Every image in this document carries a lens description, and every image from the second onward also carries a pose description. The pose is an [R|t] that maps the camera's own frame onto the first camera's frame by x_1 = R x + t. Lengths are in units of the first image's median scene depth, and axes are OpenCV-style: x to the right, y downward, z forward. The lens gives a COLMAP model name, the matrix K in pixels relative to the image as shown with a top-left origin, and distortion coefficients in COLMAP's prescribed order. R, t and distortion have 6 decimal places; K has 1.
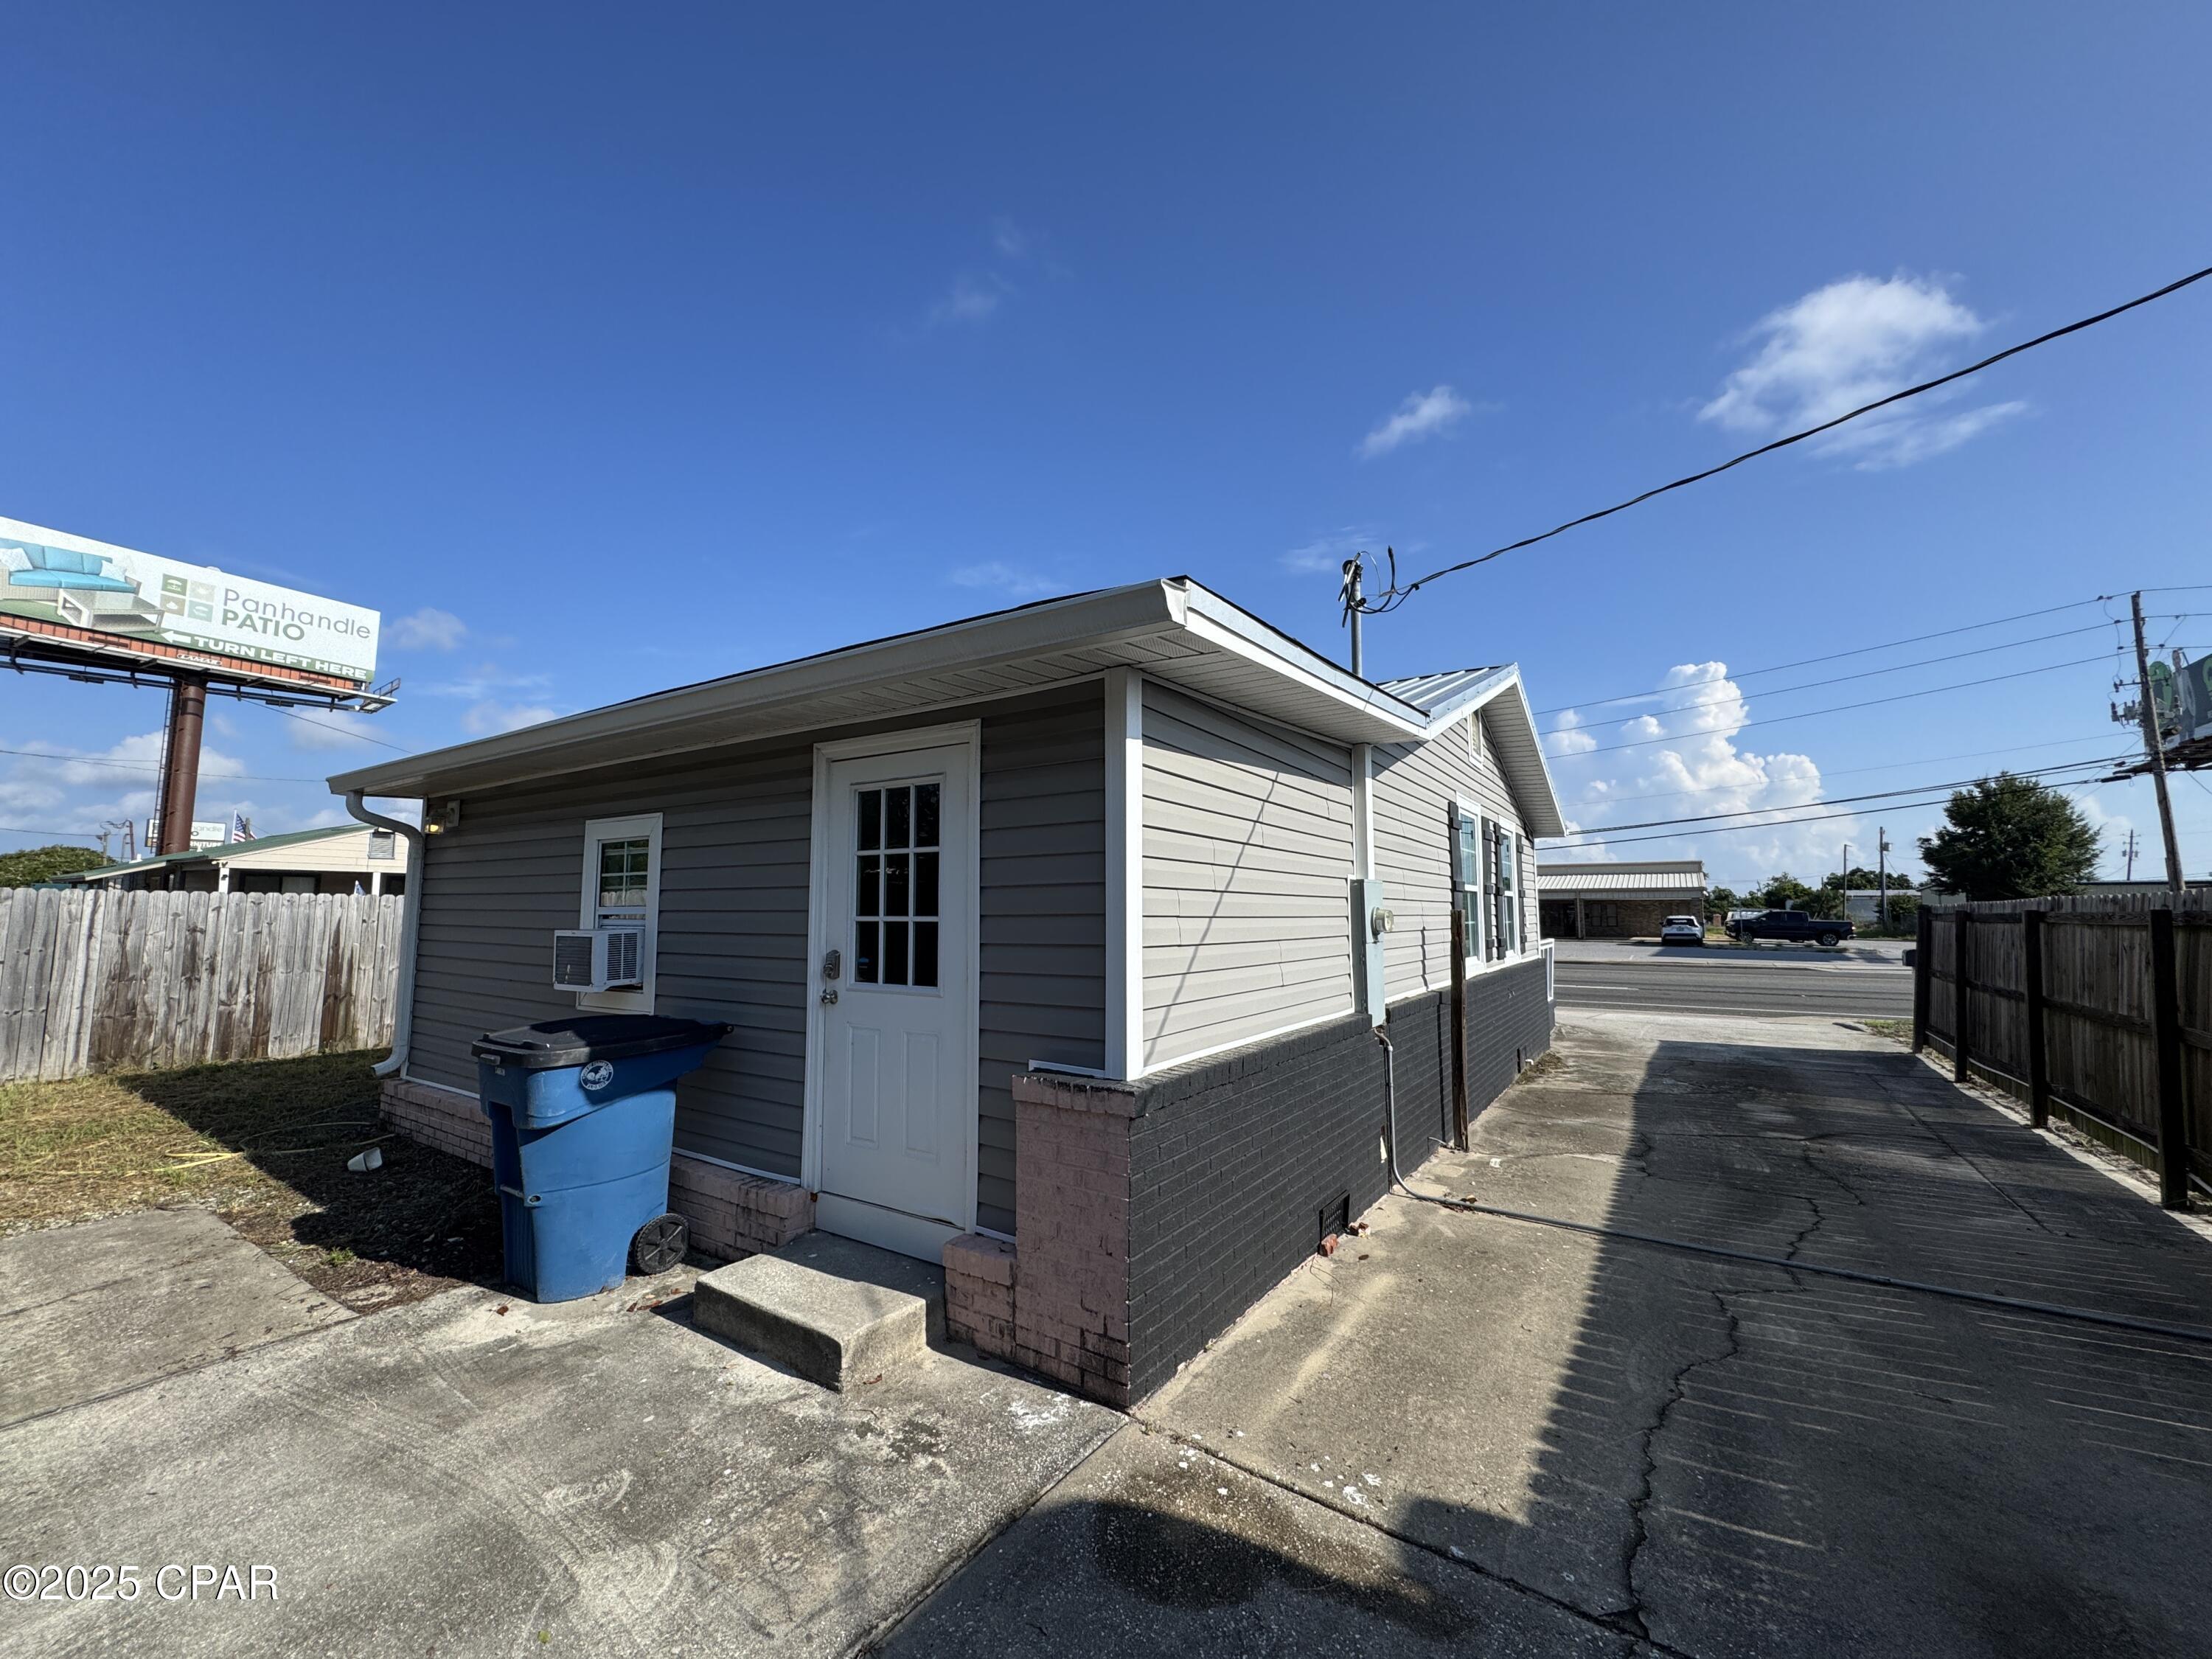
lens RADIAL K [[877.6, 0, 1096.4], [0, 877.6, 829.5], [0, 0, 1]] dist [0.000172, -0.000527]
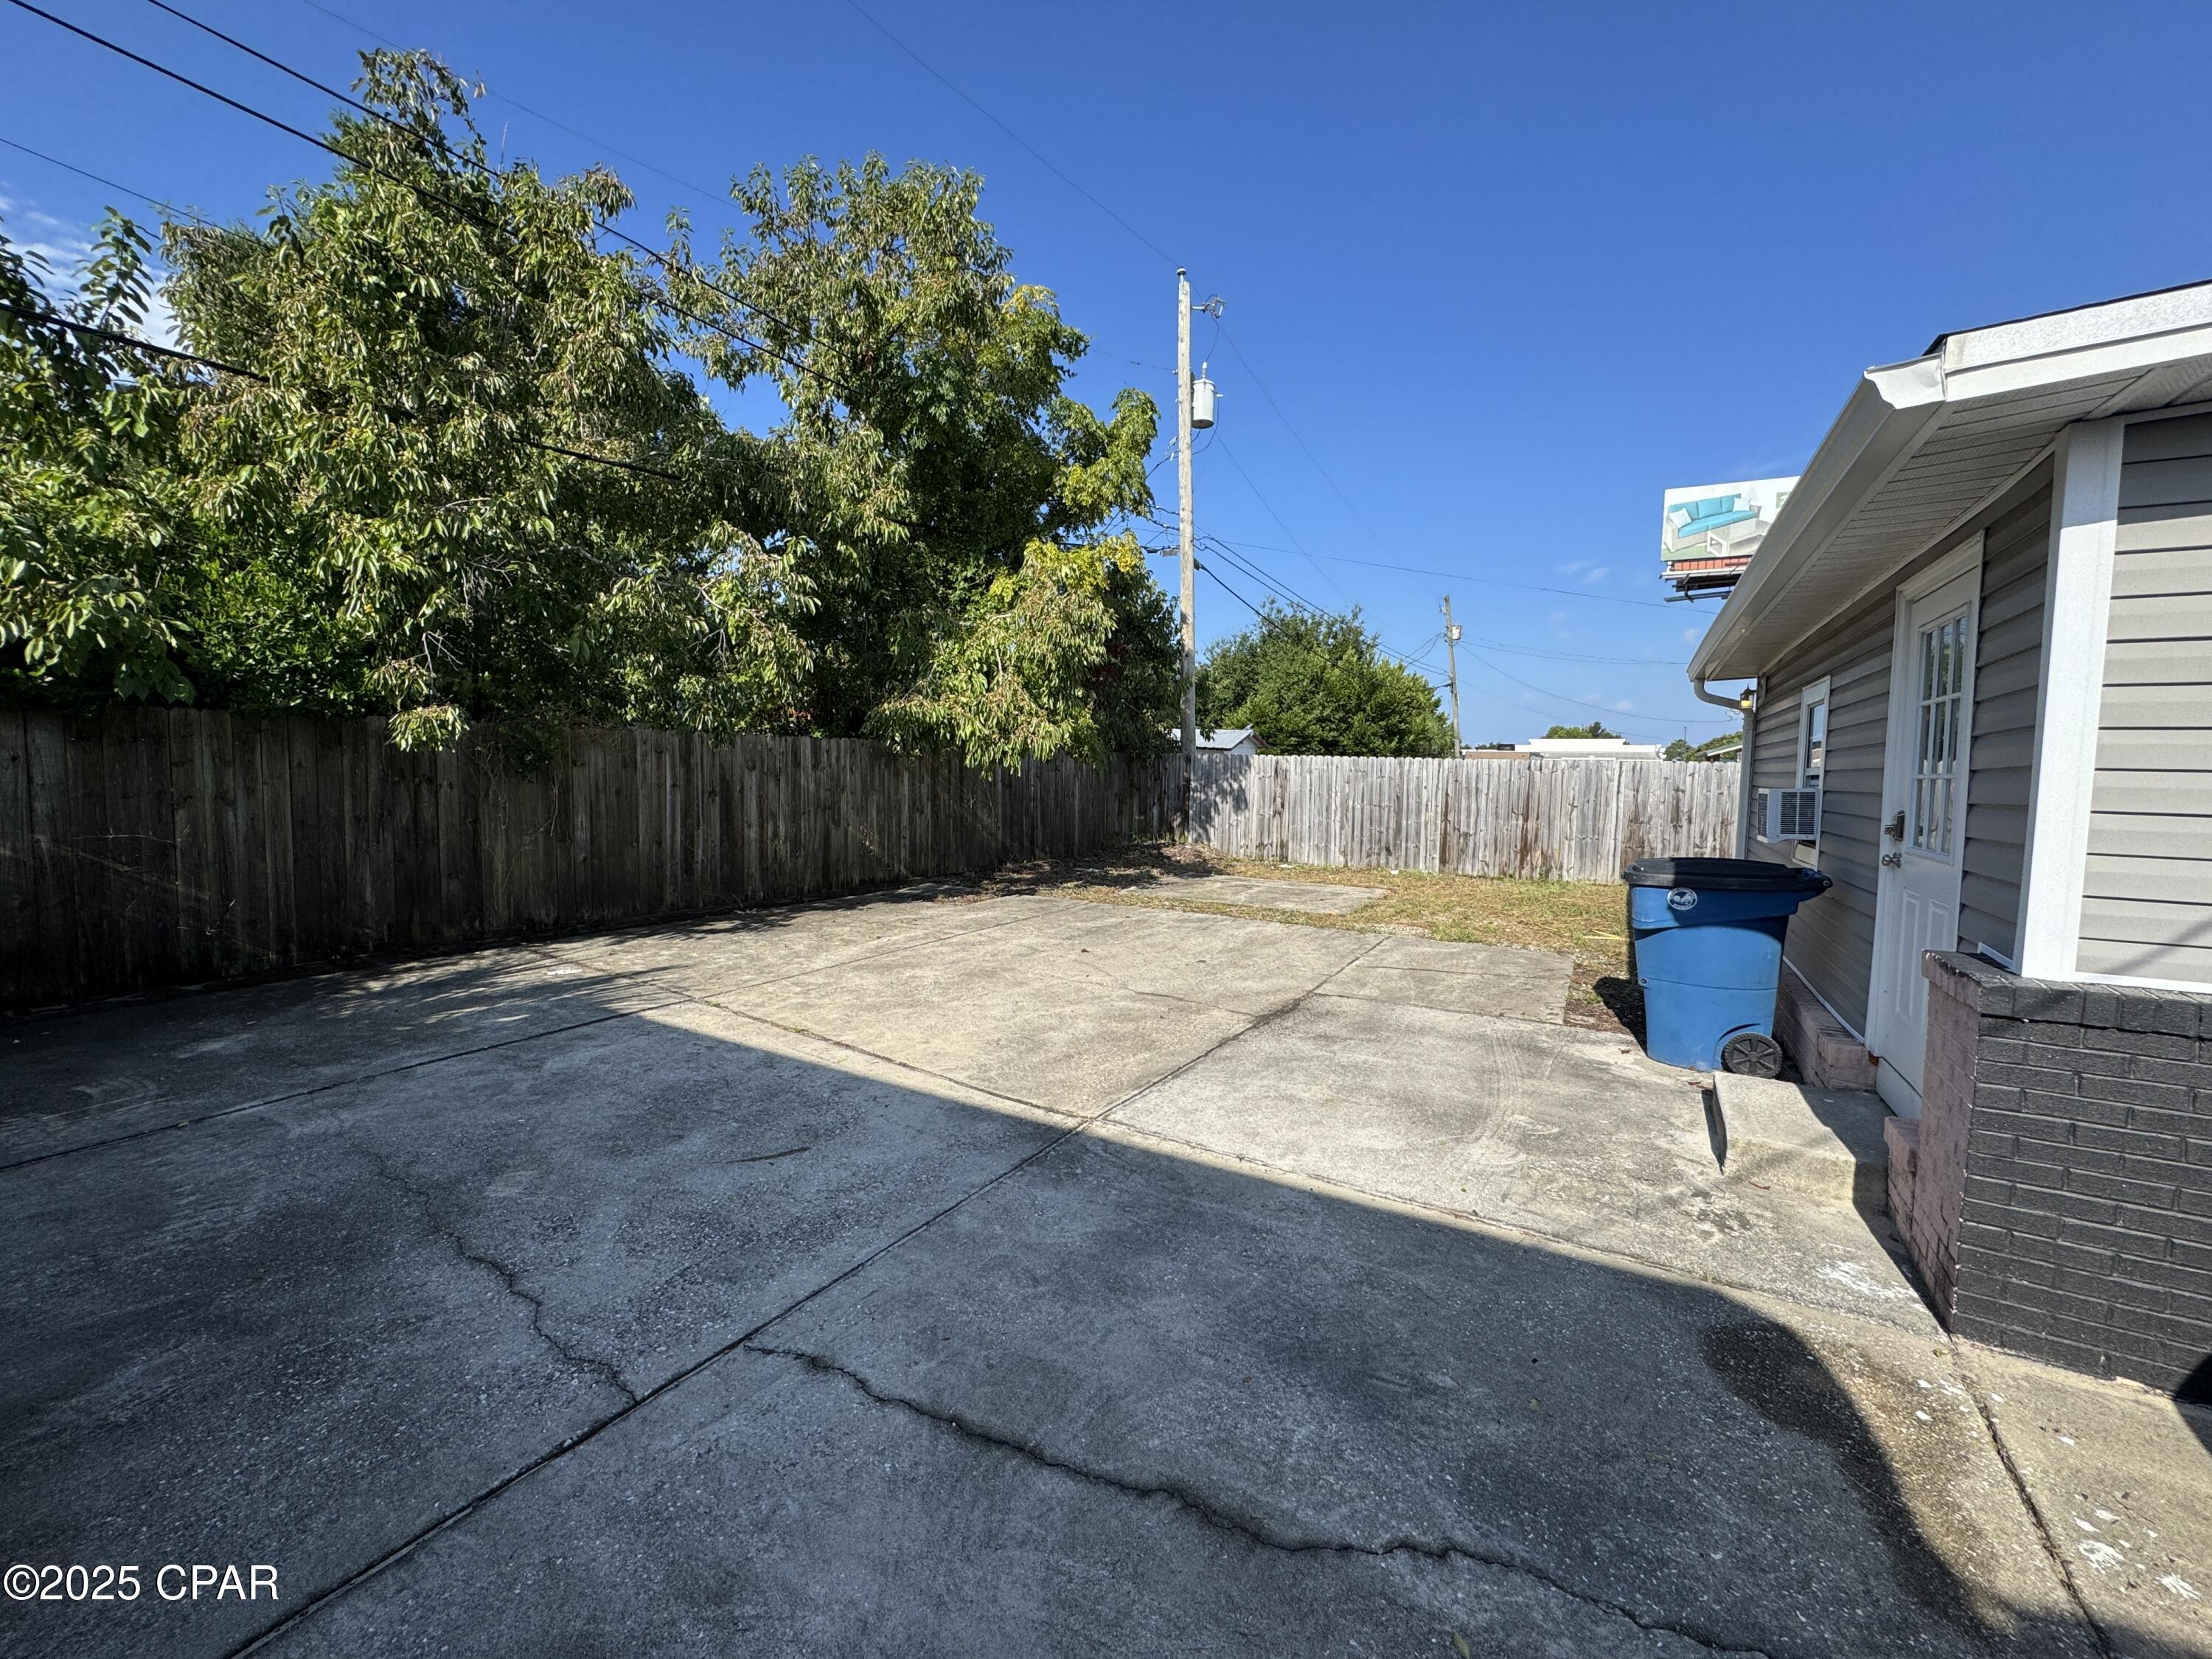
lens RADIAL K [[877.6, 0, 1096.0], [0, 877.6, 832.8], [0, 0, 1]] dist [0.000172, -0.000527]
pose [[0.040937, 0.069307, -0.996755, 0.731978], [0.077317, 0.994380, 0.072317, 0.034826], [0.996166, -0.080027, 0.035348, 0.145980]]
